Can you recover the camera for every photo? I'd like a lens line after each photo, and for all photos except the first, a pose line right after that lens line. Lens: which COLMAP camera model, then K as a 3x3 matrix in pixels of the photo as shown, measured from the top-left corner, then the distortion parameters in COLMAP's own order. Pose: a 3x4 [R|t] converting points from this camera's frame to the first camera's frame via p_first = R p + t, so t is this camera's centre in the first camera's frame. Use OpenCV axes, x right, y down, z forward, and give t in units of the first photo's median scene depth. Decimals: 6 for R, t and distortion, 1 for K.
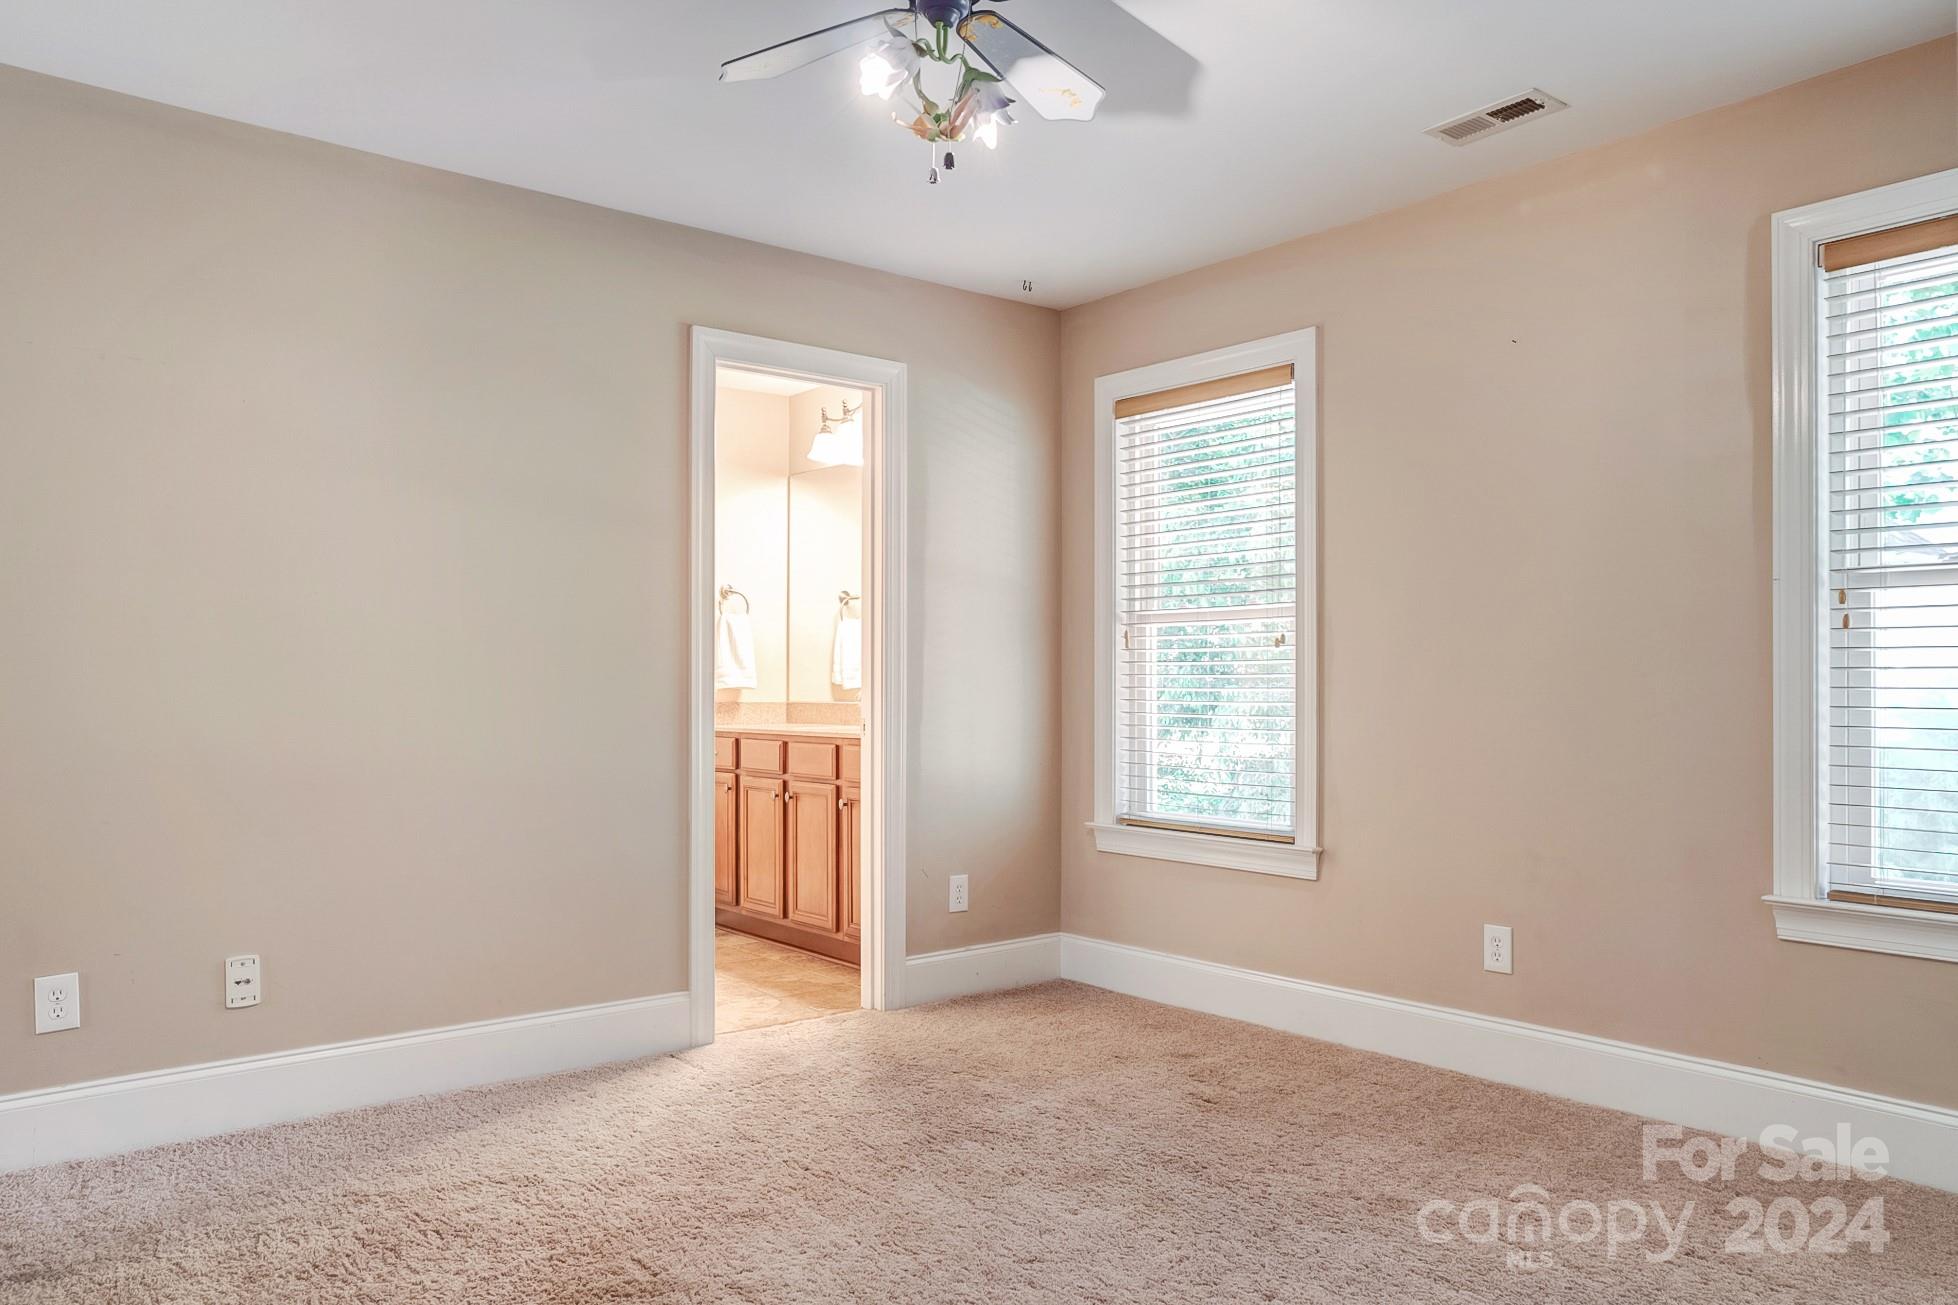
lens RADIAL K [[1386.0, 0, 974.2], [0, 1386.0, 664.9], [0, 0, 1]] dist [-0.068414, 0.079626]
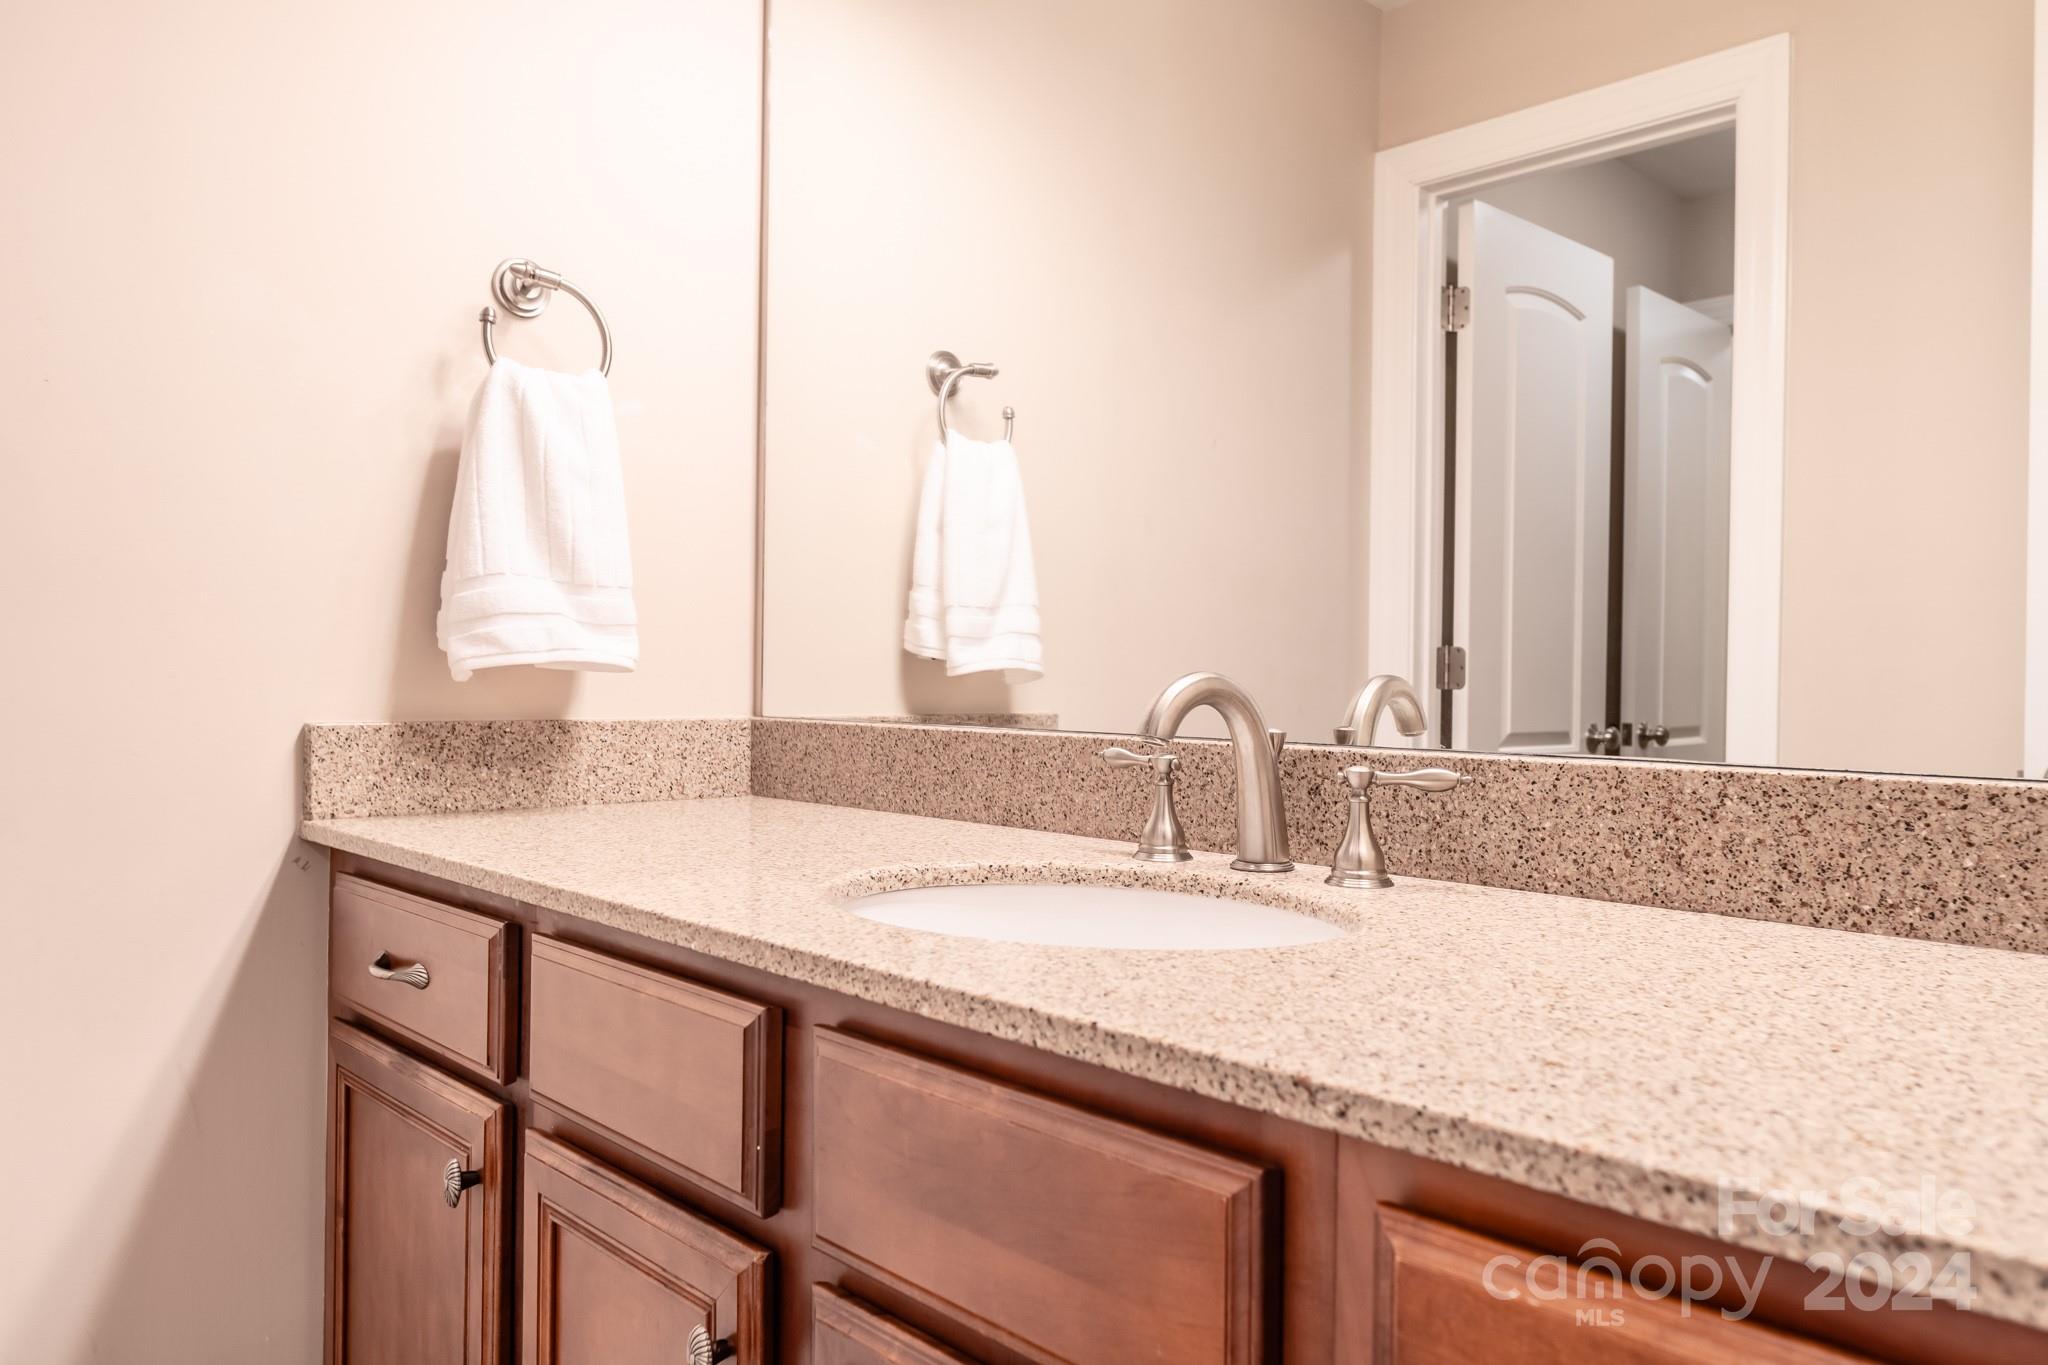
lens RADIAL K [[1449.7, 0, 1019.0], [0, 1449.7, 695.5], [0, 0, 1]] dist [-0.068414, 0.079626]
pose [[0.998116, 0.008128, 0.060808, -0.087204], [-0.010154, 0.999401, 0.033080, 0.010487], [-0.060503, -0.033635, 0.997601, 0.614165]]
